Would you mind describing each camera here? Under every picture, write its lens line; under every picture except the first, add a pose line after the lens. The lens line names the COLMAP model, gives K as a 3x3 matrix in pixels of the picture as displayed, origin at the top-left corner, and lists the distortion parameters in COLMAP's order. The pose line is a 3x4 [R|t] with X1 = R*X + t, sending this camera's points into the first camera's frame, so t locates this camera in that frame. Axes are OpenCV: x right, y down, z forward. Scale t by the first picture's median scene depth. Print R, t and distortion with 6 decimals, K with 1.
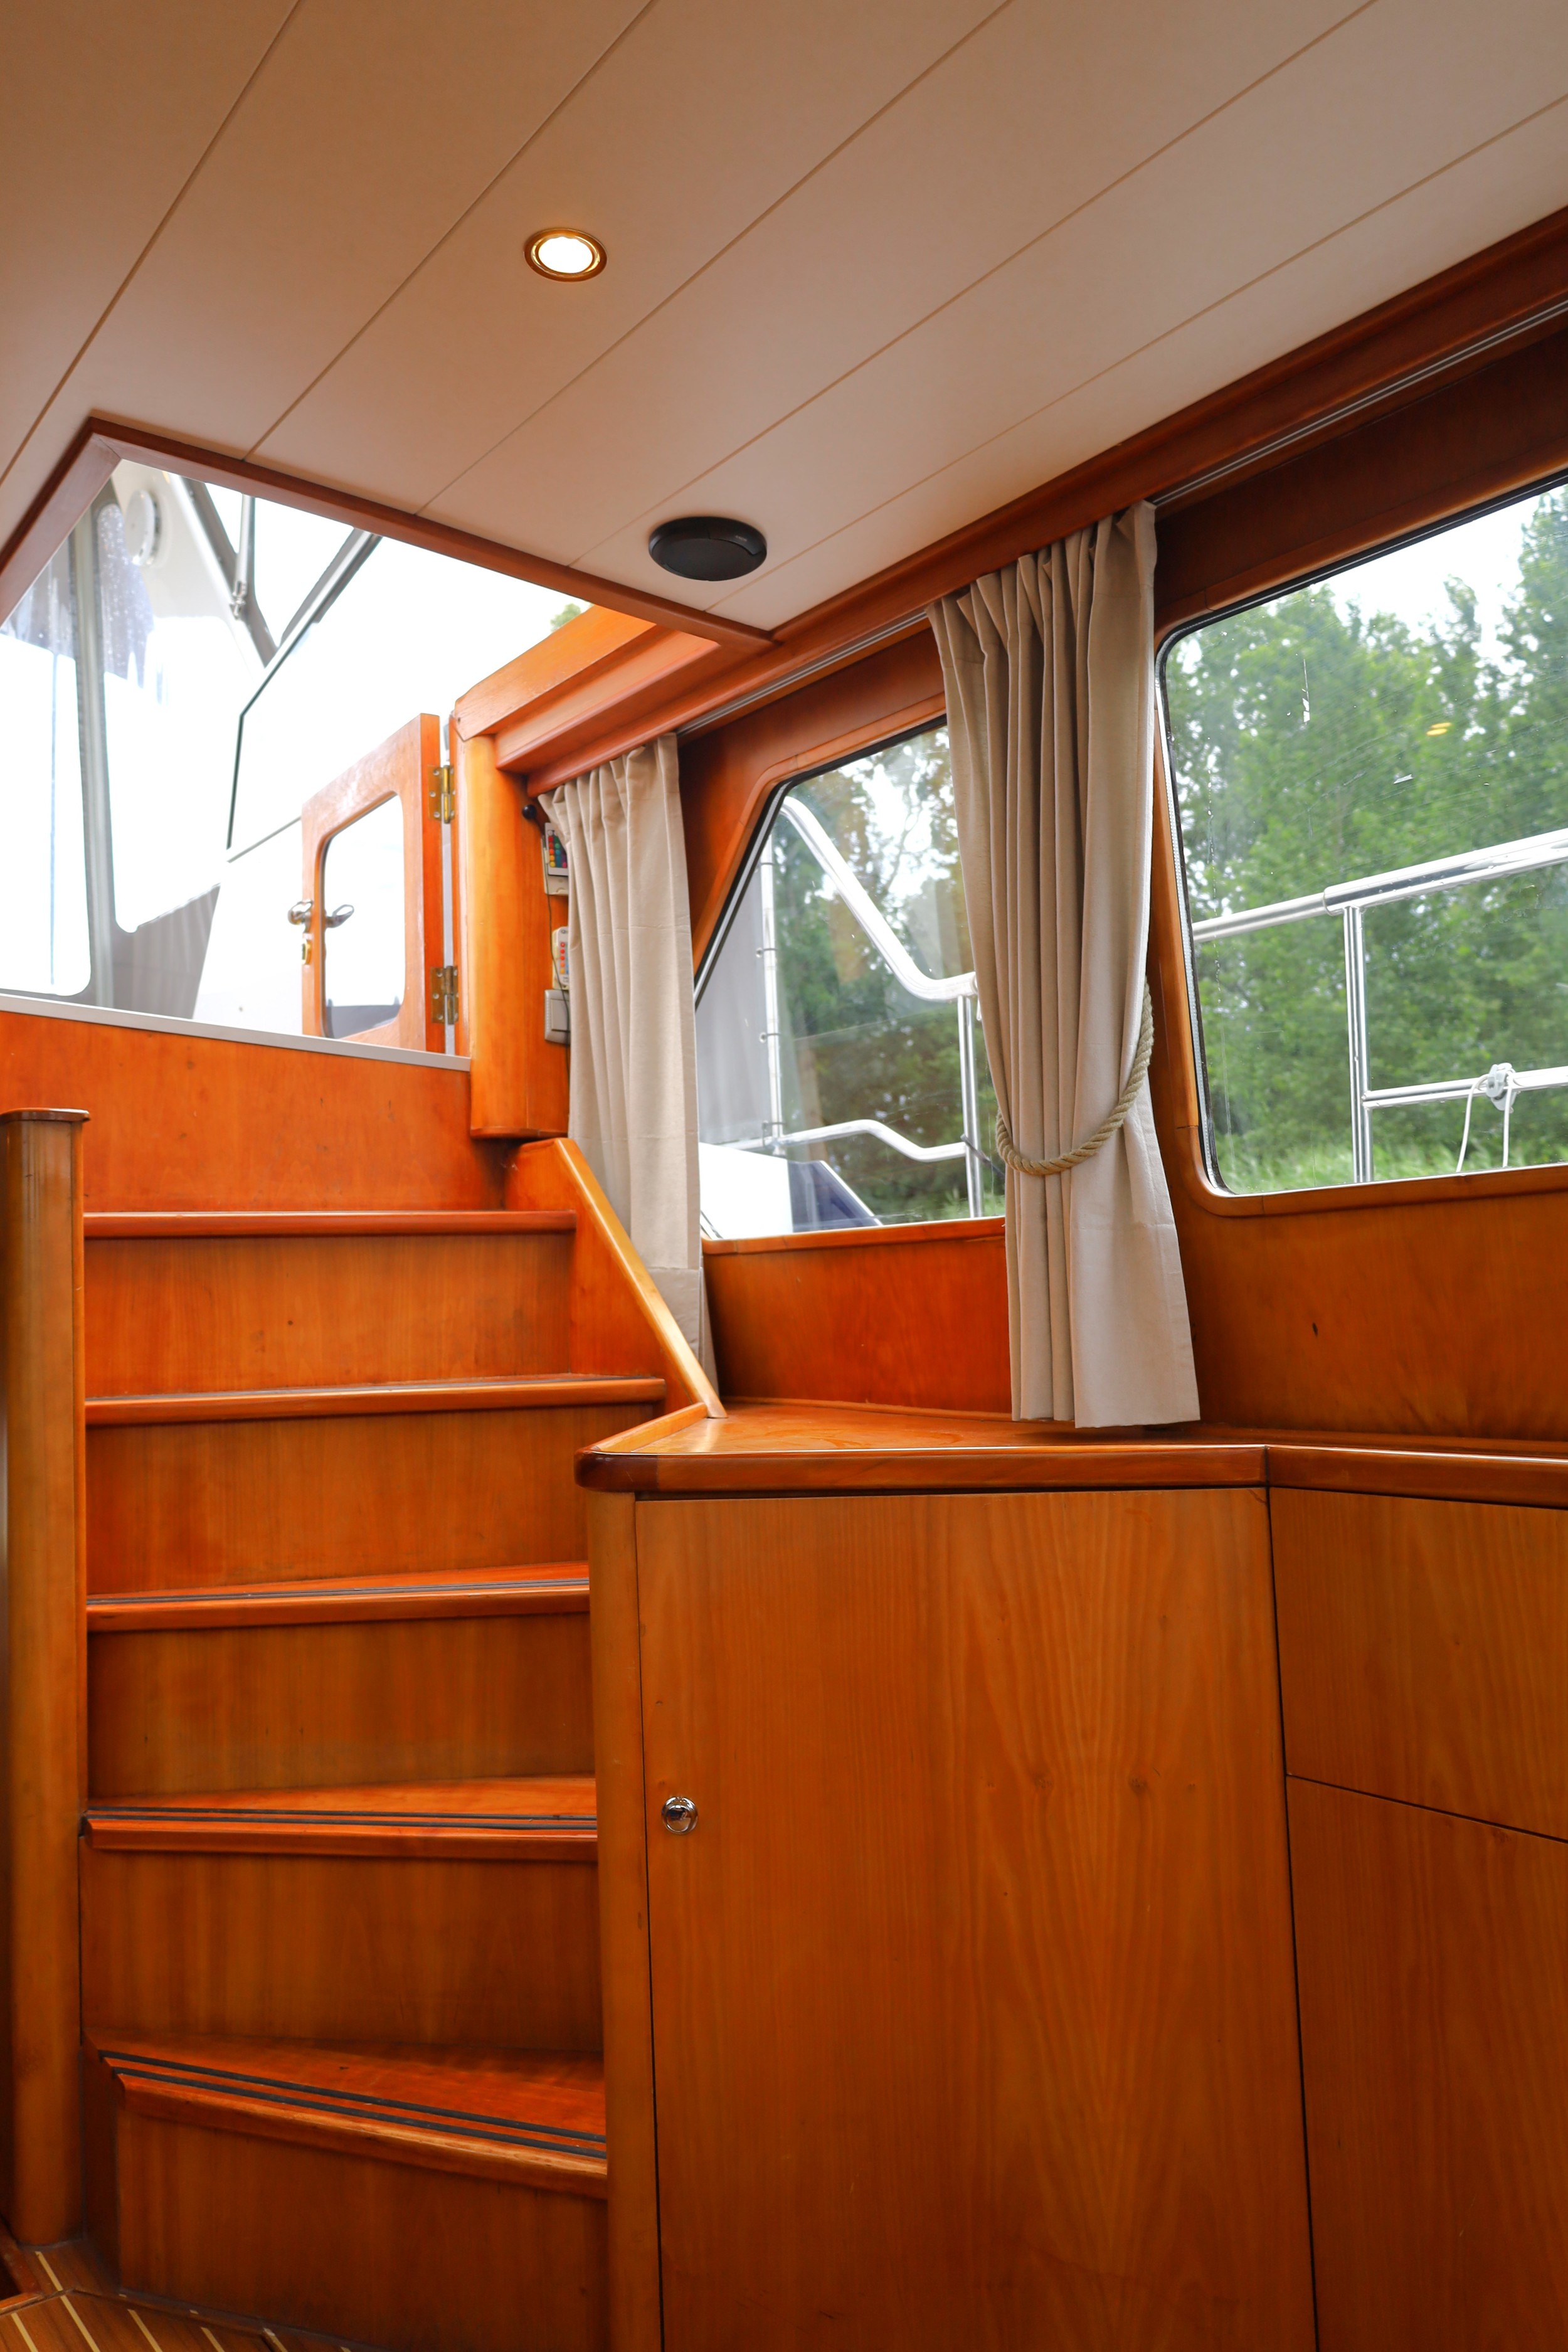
lens RADIAL K [[1657.3, 0, 734.4], [0, 1657.3, 1192.3], [0, 0, 1]] dist [-0.003446, -0.001445]
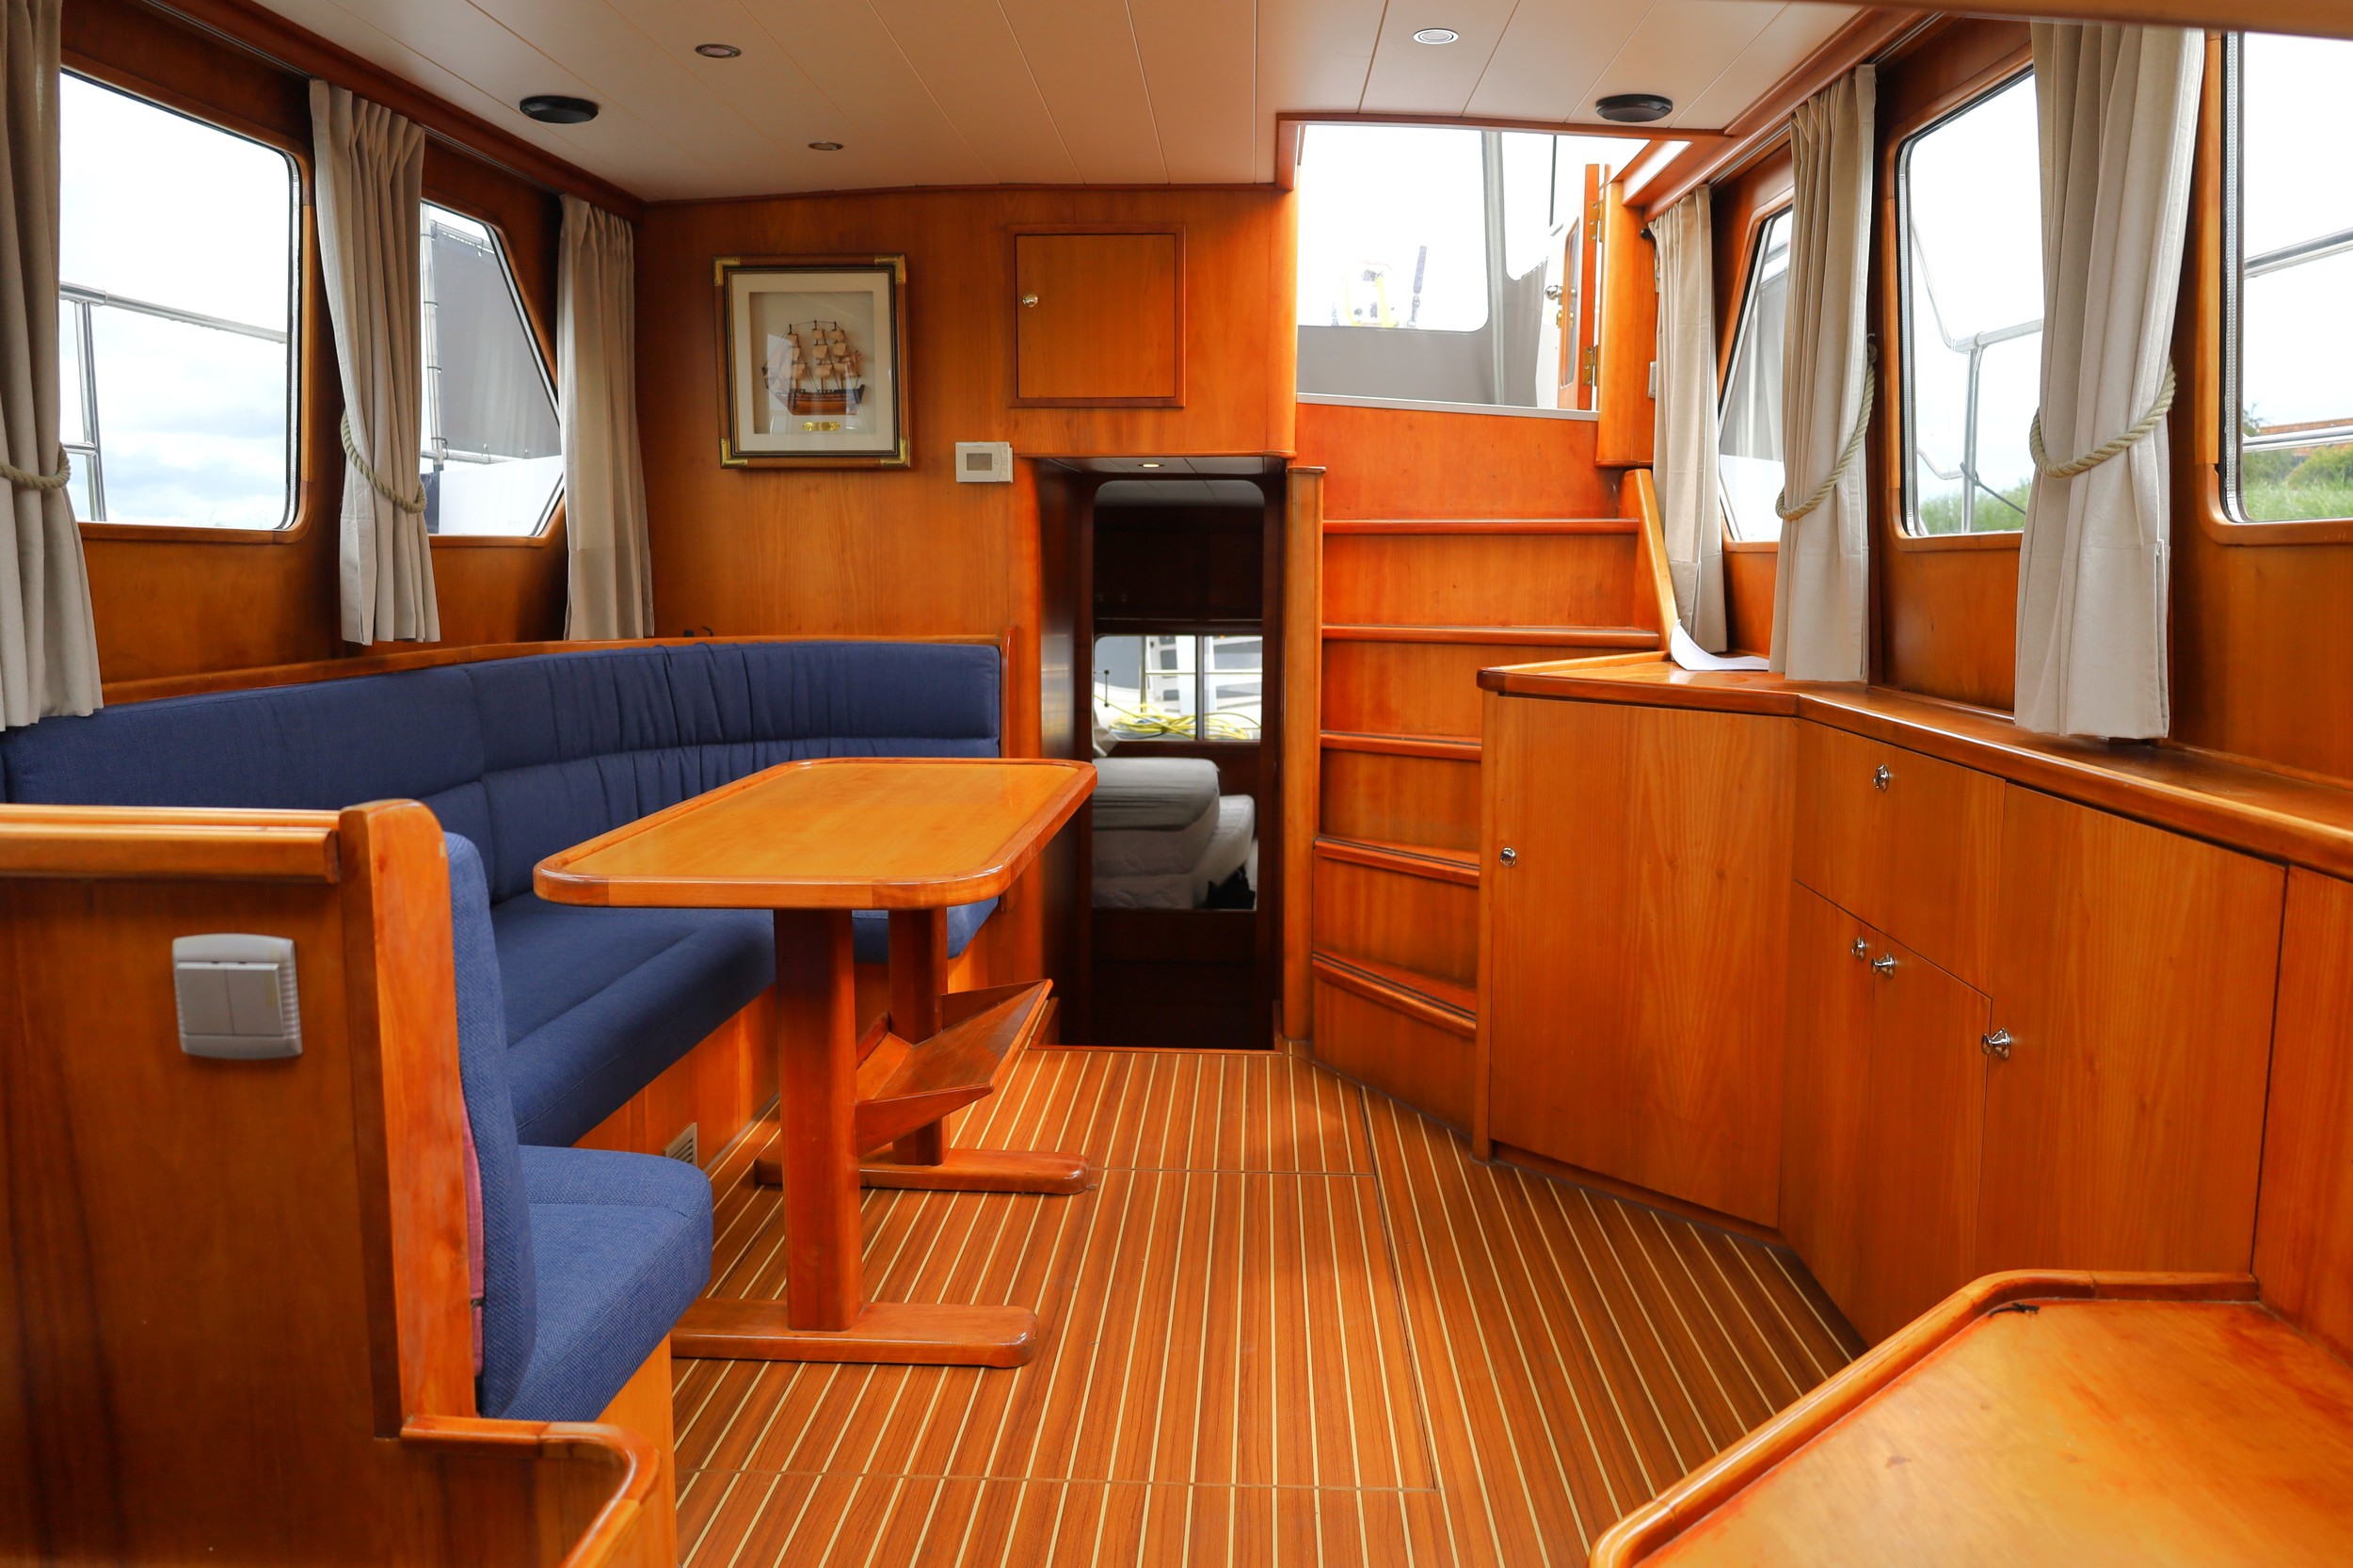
lens RADIAL K [[1658.0, 0, 1195.9], [0, 1658.0, 787.3], [0, 0, 1]] dist [-0.003446, -0.001445]
pose [[0.772691, 0.122021, -0.622944, 0.682687], [0.017028, 0.977013, 0.212497, -0.095425], [0.634553, -0.174802, 0.752852, -0.526329]]
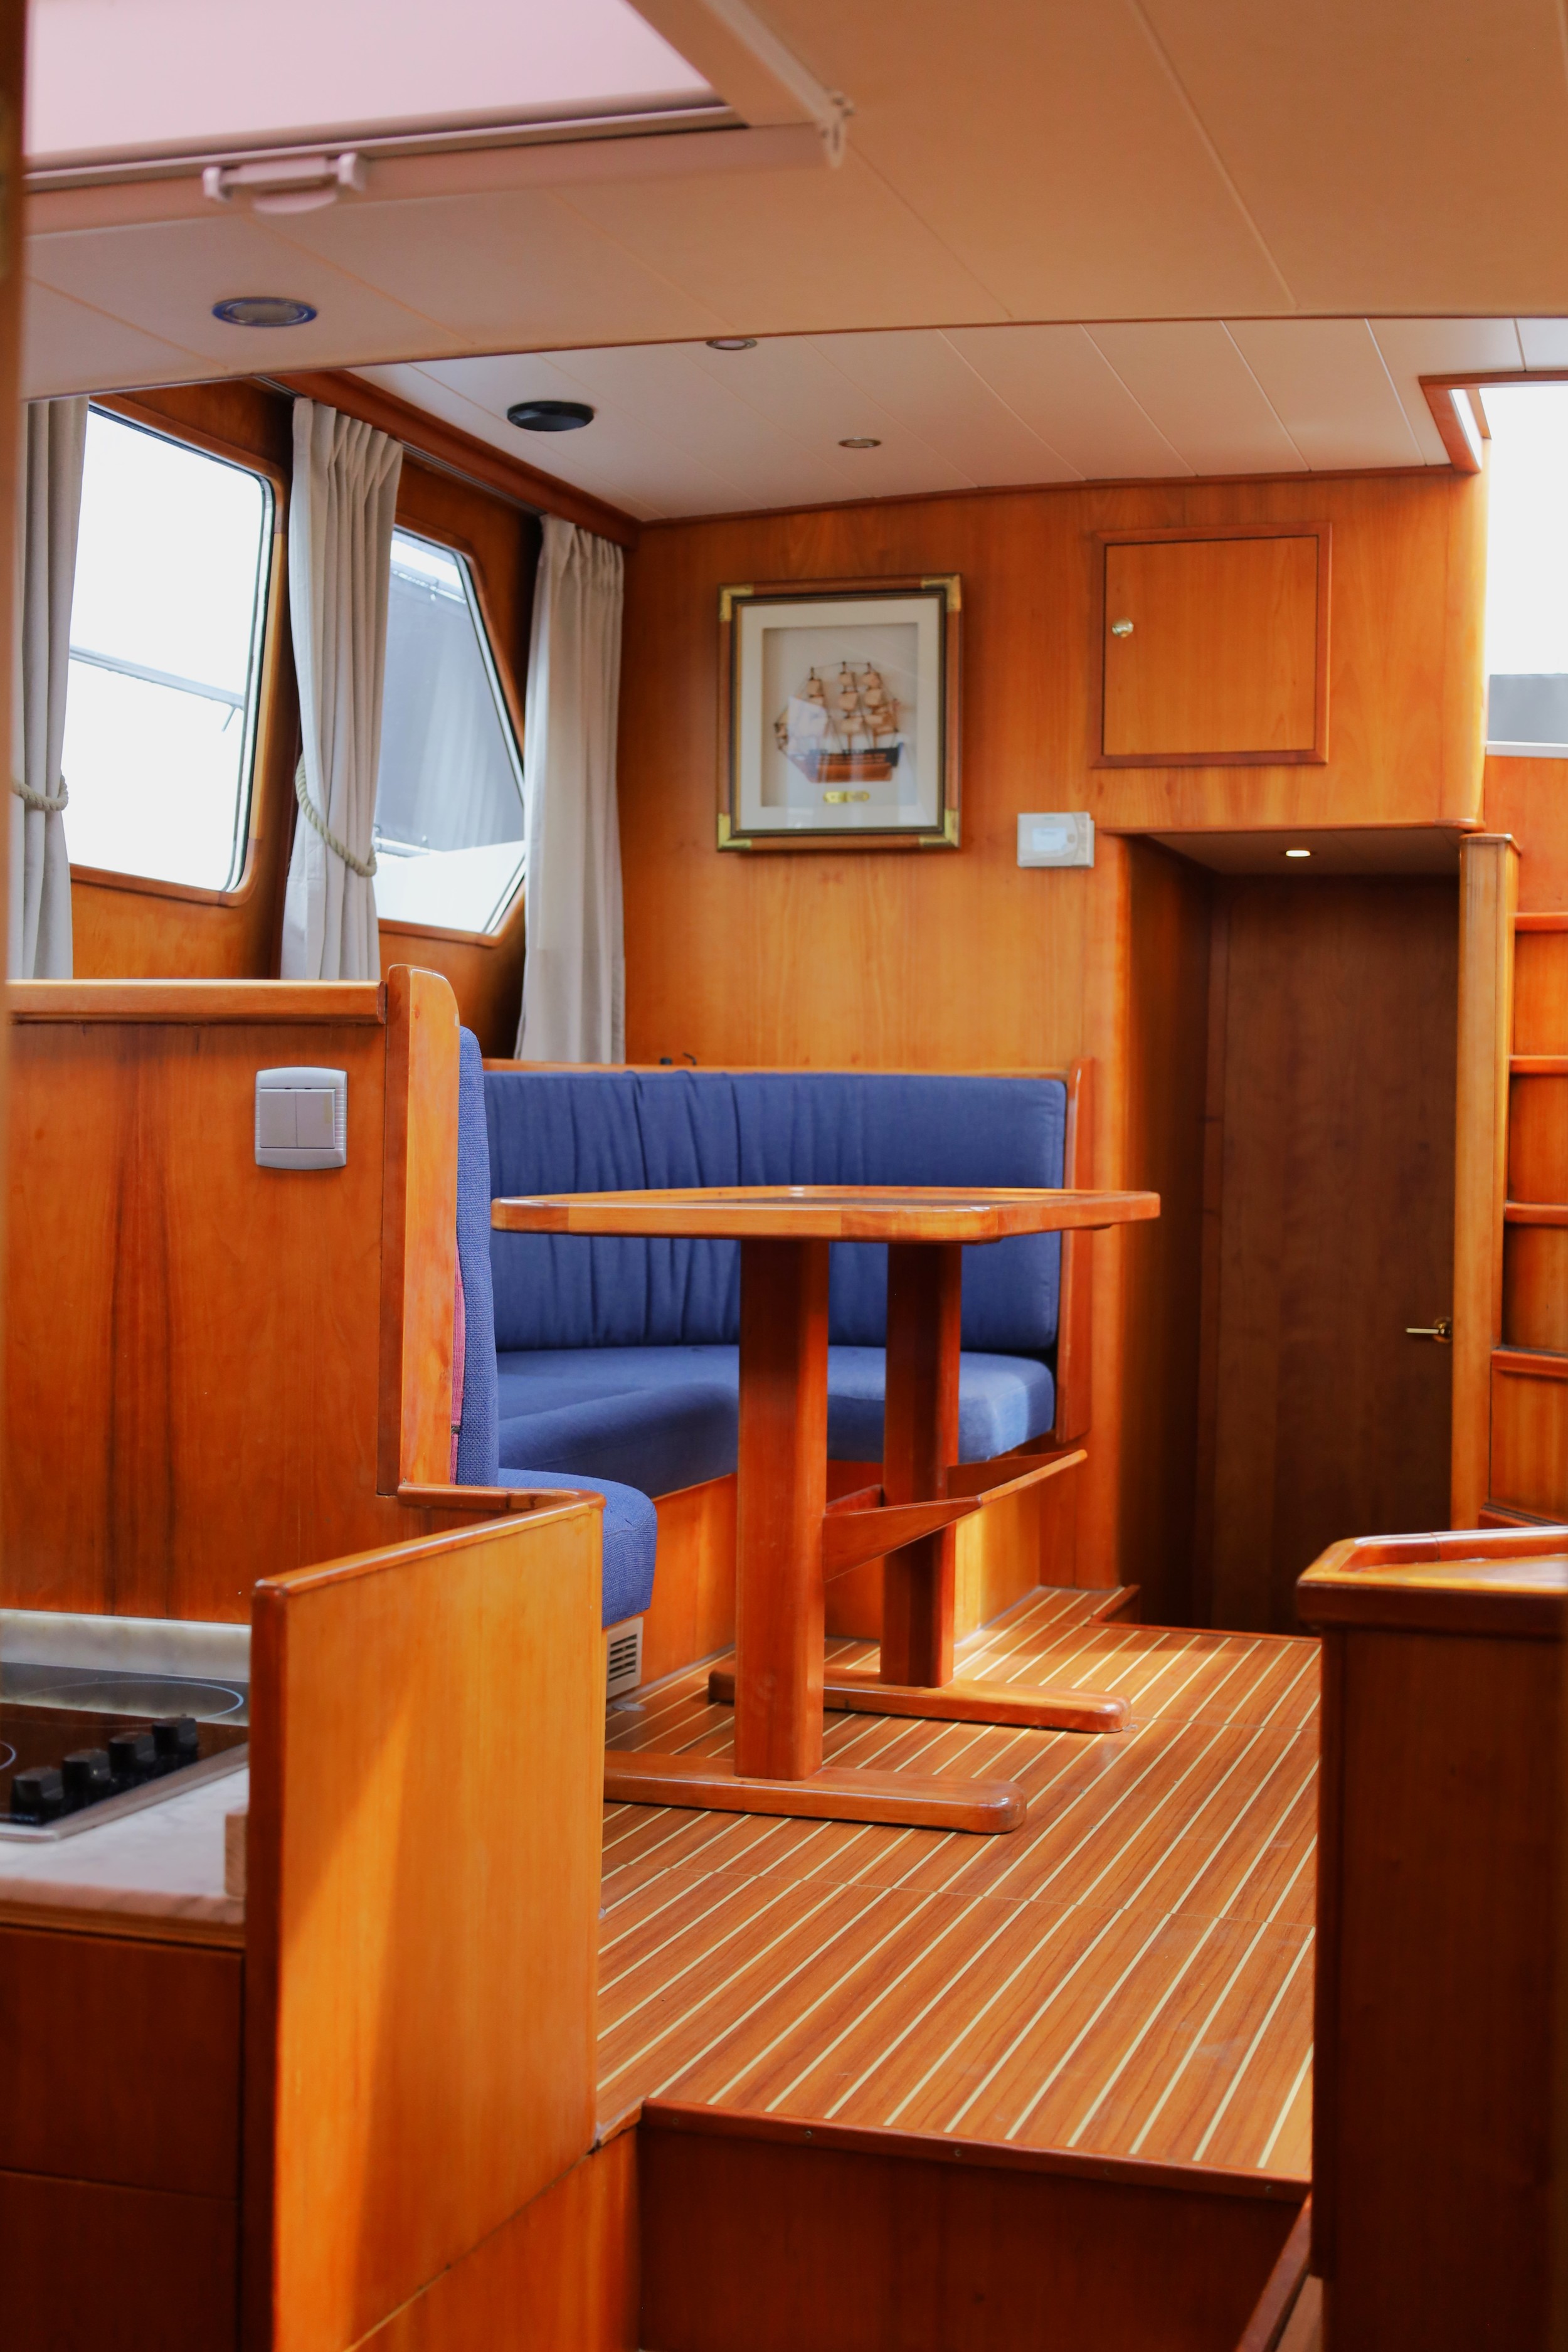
lens RADIAL K [[3166.2, 0, 808.7], [0, 3166.2, 1201.6], [0, 0, 1]] dist [-0.022824, 0.000000]
pose [[0.589717, 0.048725, -0.806138, 1.349721], [0.023106, 0.996752, 0.077149, 0.036049], [0.807279, -0.064123, 0.586676, -0.971806]]
